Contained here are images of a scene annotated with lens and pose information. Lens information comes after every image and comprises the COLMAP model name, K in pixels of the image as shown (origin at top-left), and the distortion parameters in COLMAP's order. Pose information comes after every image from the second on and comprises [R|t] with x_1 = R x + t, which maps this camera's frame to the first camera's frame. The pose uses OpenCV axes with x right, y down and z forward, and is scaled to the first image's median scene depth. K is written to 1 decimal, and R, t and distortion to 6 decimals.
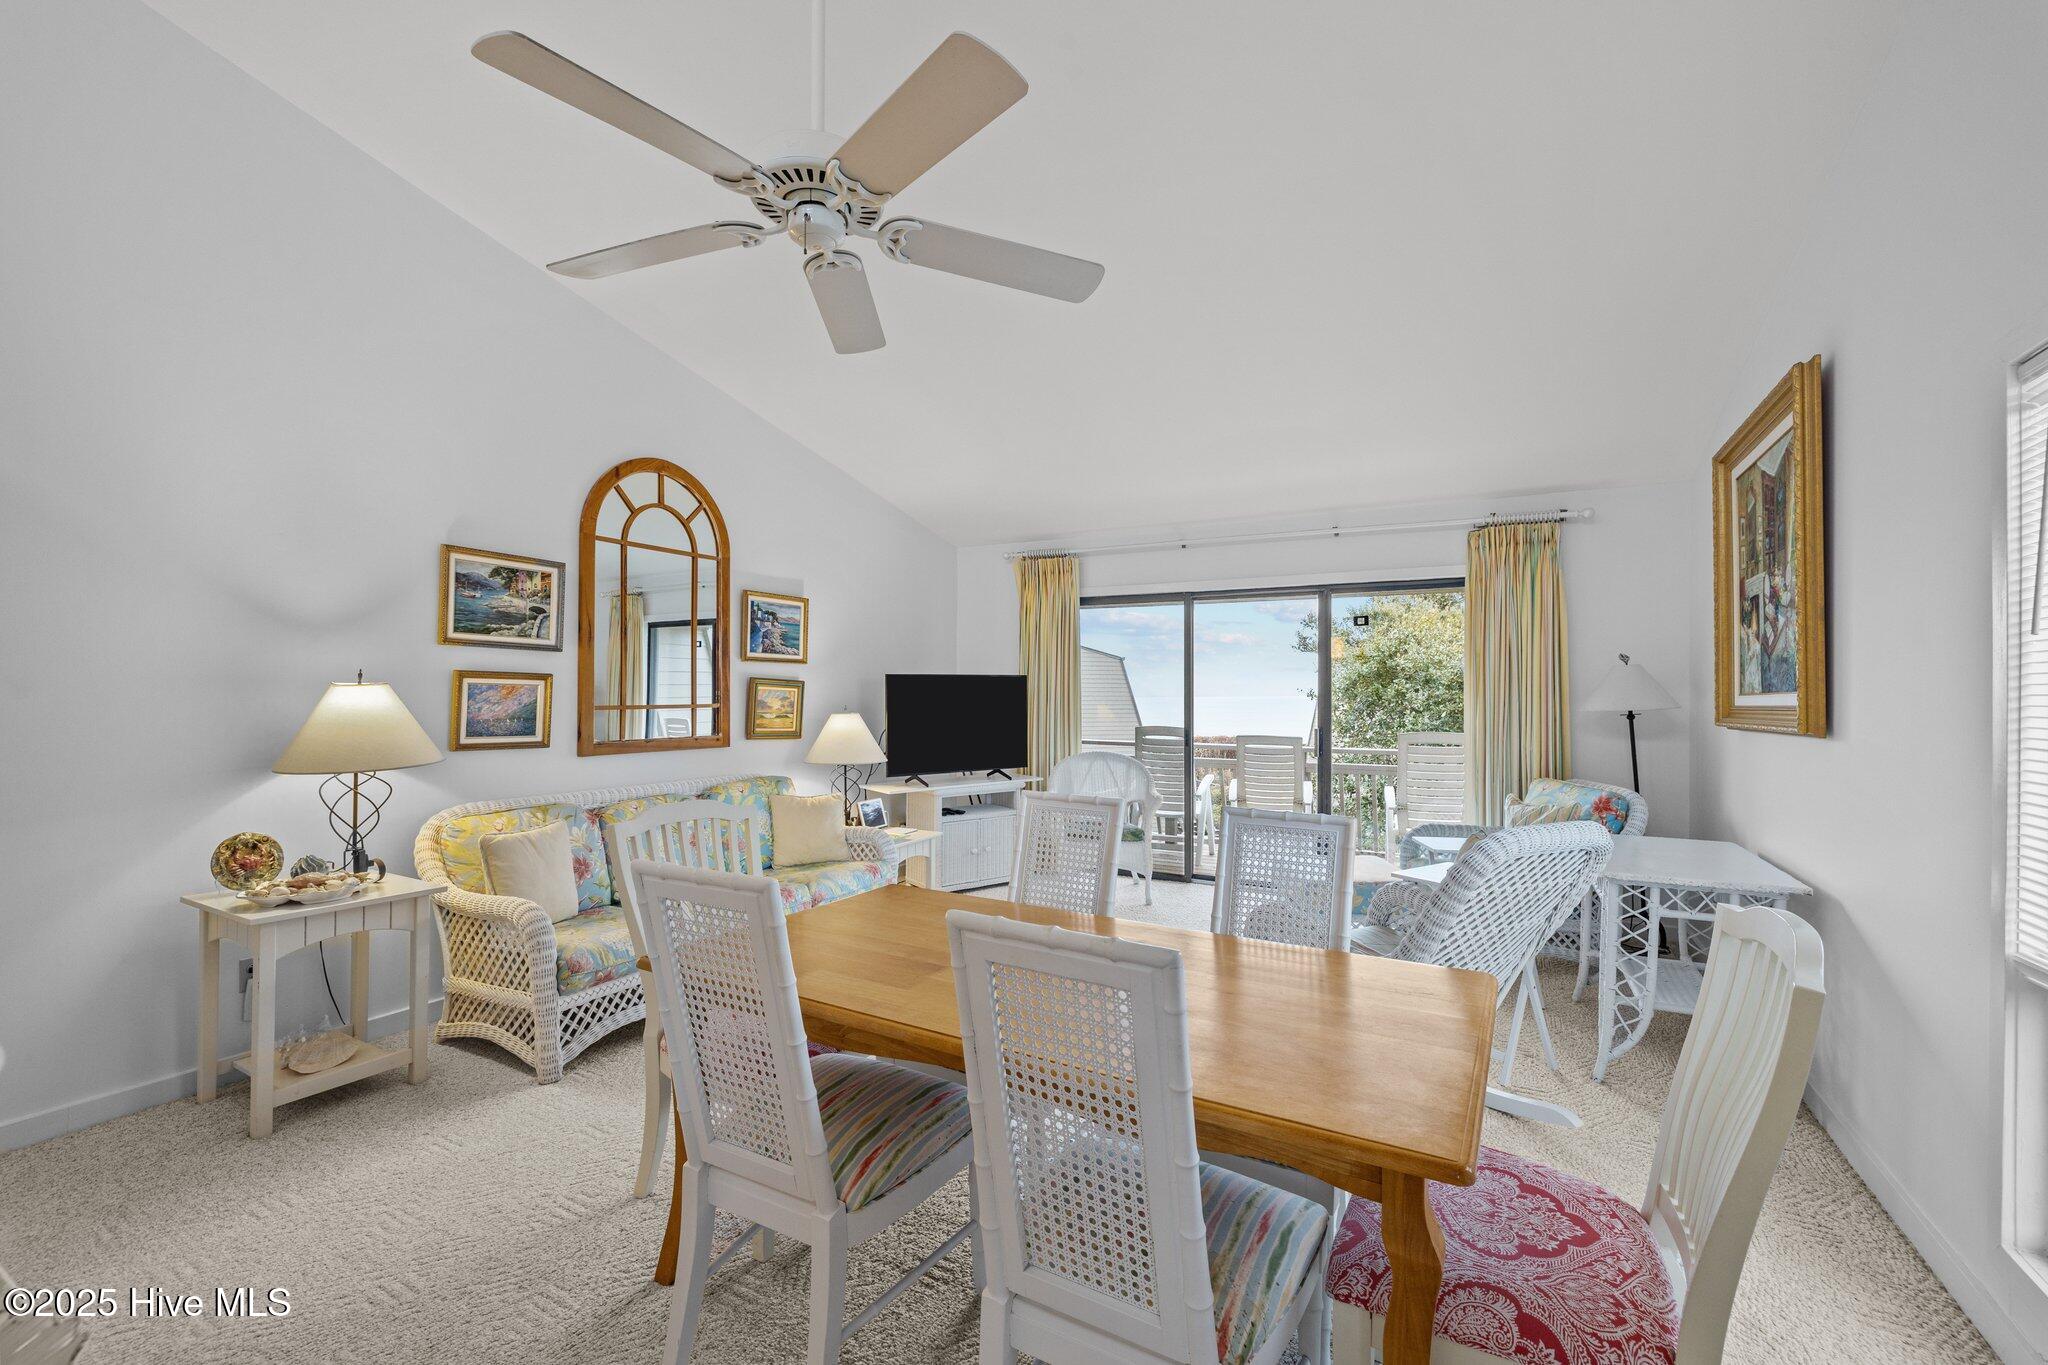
lens RADIAL K [[870.2, 0, 1022.5], [0, 870.2, 689.8], [0, 0, 1]] dist [0.002262, -0.000105]
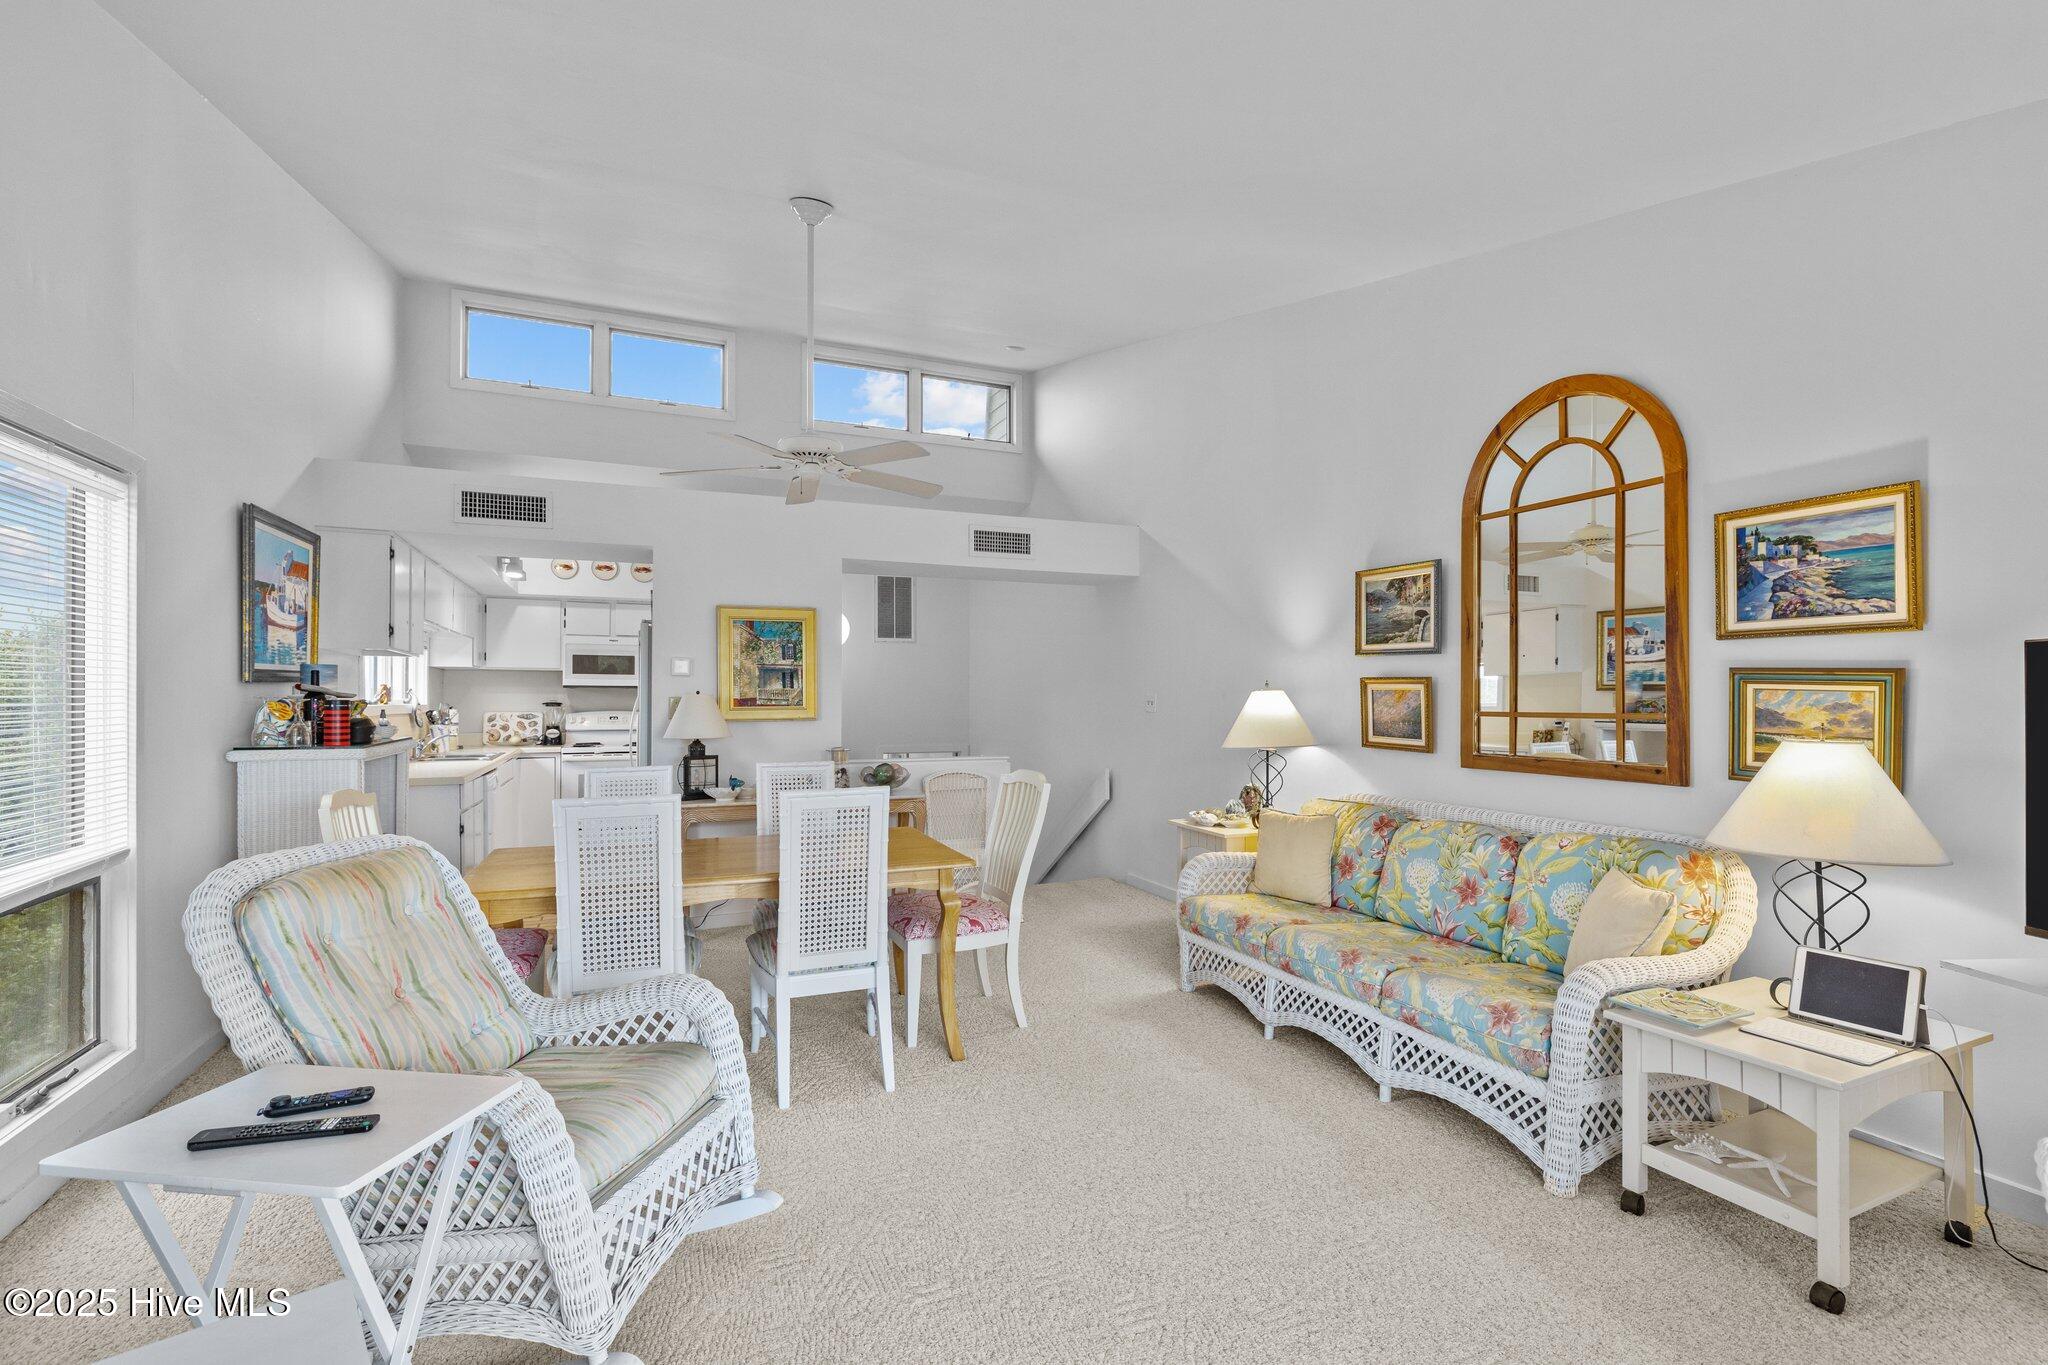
lens RADIAL K [[922.9, 0, 1029.0], [0, 922.9, 691.9], [0, 0, 1]] dist [-0.011028, 0.001003]
pose [[-0.619011, -0.004648, -0.785368, 0.502699], [0.004776, 0.999942, -0.009682, 0.005409], [0.785368, -0.009744, -0.618953, 1.196706]]
